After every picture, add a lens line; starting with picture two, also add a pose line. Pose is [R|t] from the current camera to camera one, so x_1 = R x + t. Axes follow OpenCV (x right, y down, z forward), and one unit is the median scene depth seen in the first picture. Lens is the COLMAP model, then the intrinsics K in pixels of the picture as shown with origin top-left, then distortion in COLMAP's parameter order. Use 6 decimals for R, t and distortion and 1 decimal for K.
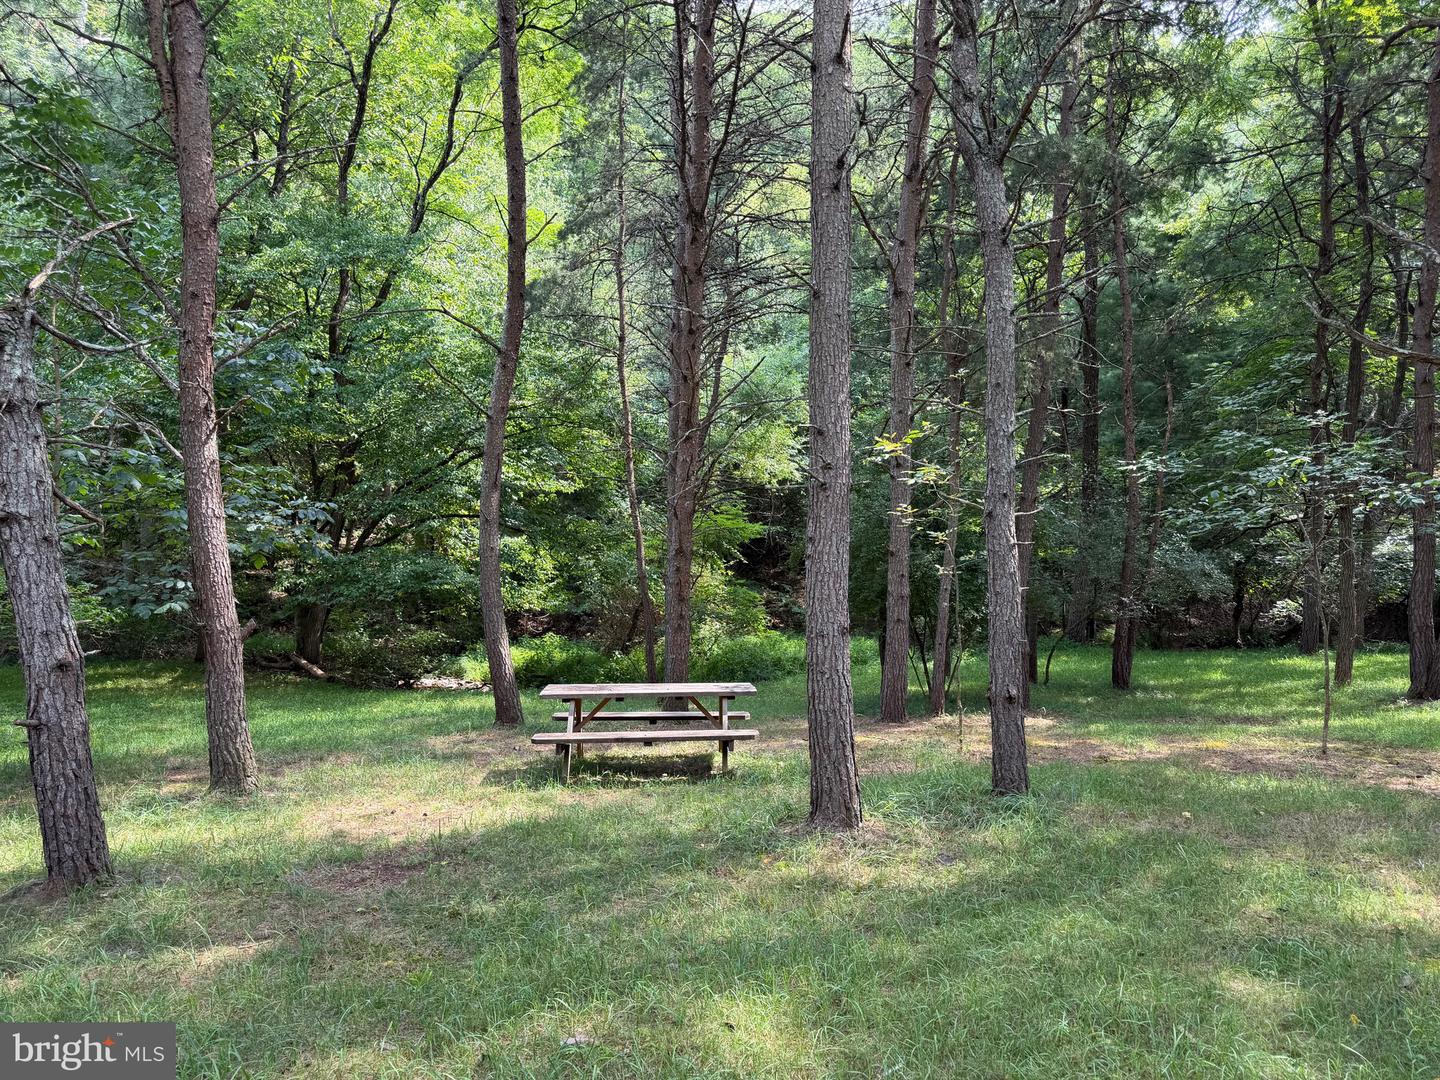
lens RADIAL K [[1019.8, 0, 720.5], [0, 1019.8, 540.0], [0, 0, 1]] dist [-0.004591, -0.002036]
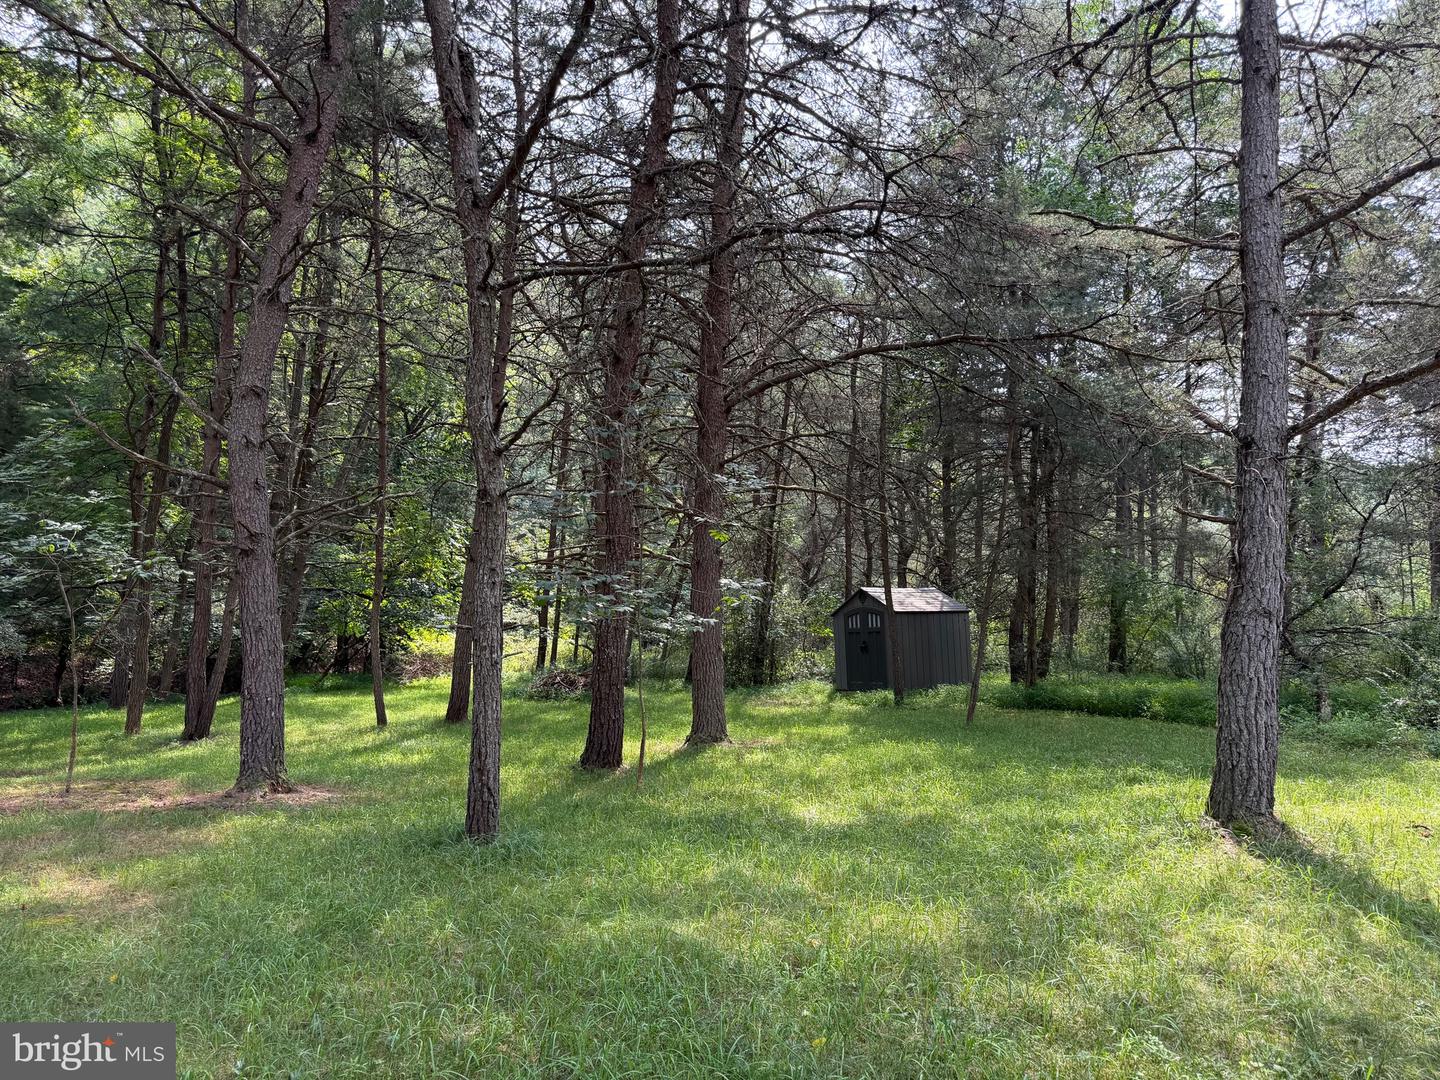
lens RADIAL K [[1019.8, 0, 719.6], [0, 1019.8, 547.5], [0, 0, 1]] dist [-0.004591, -0.002036]
pose [[0.530442, 0.072764, 0.844593, -0.000504], [-0.031193, 0.997310, -0.066330, -0.005781], [-0.847147, 0.008839, 0.531284, -0.117202]]
